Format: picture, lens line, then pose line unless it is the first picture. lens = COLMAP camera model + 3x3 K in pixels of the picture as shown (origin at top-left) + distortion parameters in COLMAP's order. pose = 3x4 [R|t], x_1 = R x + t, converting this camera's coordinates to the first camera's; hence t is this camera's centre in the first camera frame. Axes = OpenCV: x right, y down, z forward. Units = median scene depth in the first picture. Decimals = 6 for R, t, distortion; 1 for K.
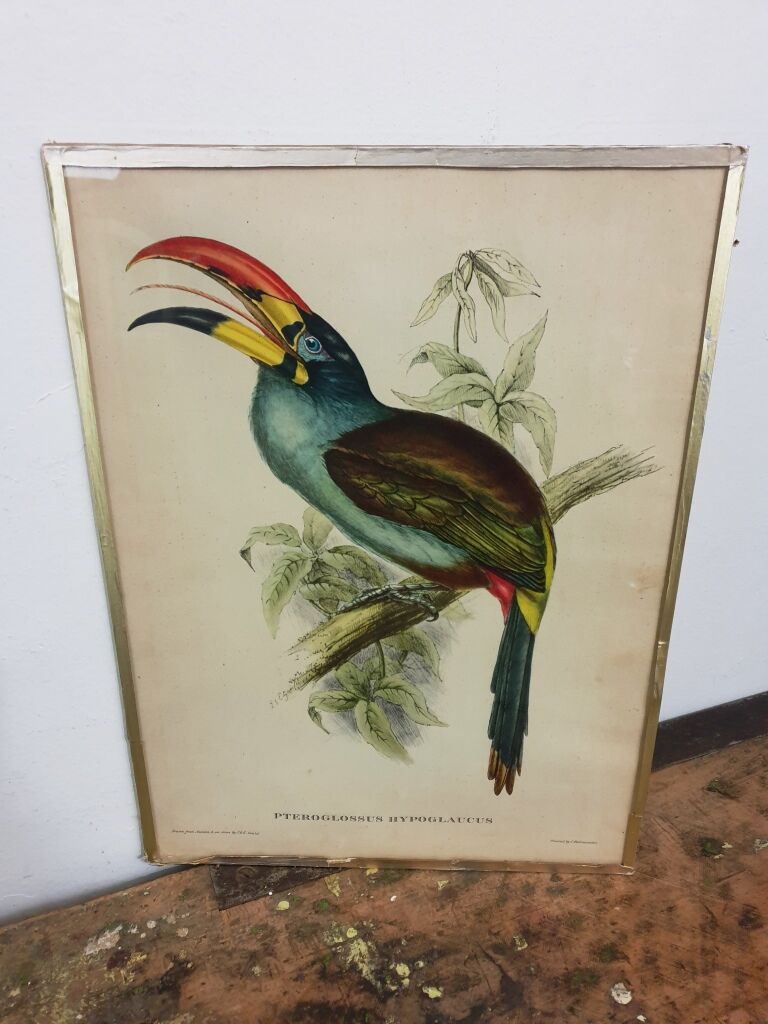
lens RADIAL K [[738.3, 0, 391.2], [0, 738.3, 510.8], [0, 0, 1]] dist [-0.048796, 0.018369]
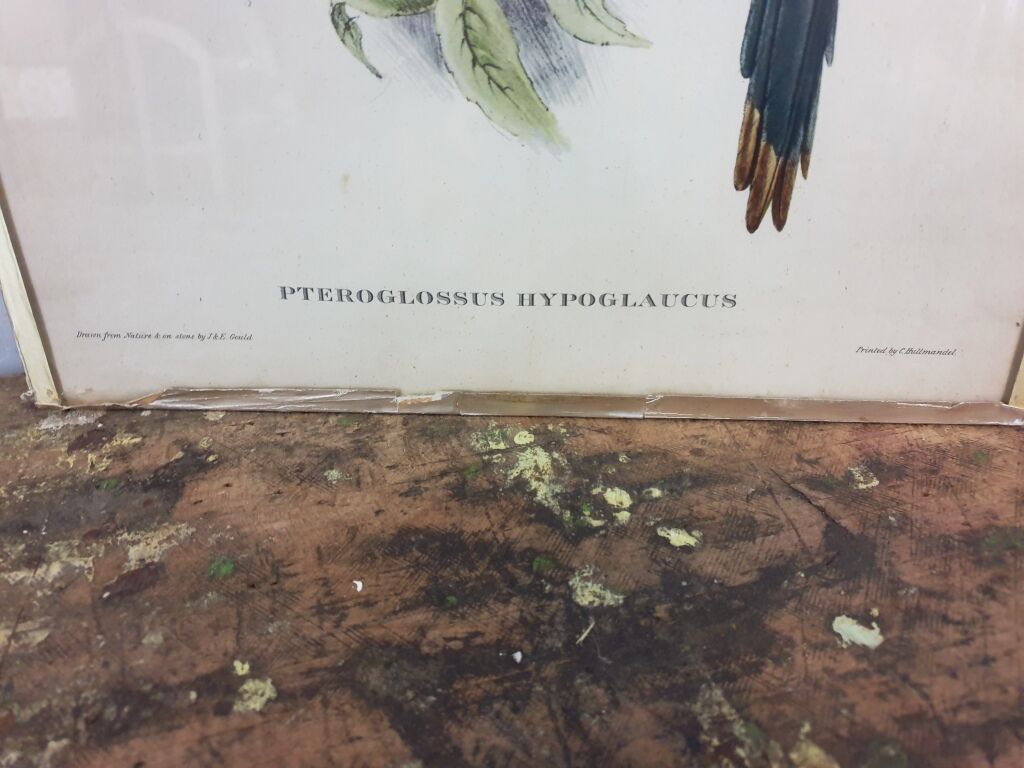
lens RADIAL K [[738.3, 0, 514.5], [0, 738.3, 385.7], [0, 0, 1]] dist [-0.048796, 0.018369]
pose [[0.999602, -0.006482, -0.027452, 0.007701], [0.009497, 0.993756, 0.111174, 0.442981], [0.026560, -0.111390, 0.993422, 0.541091]]
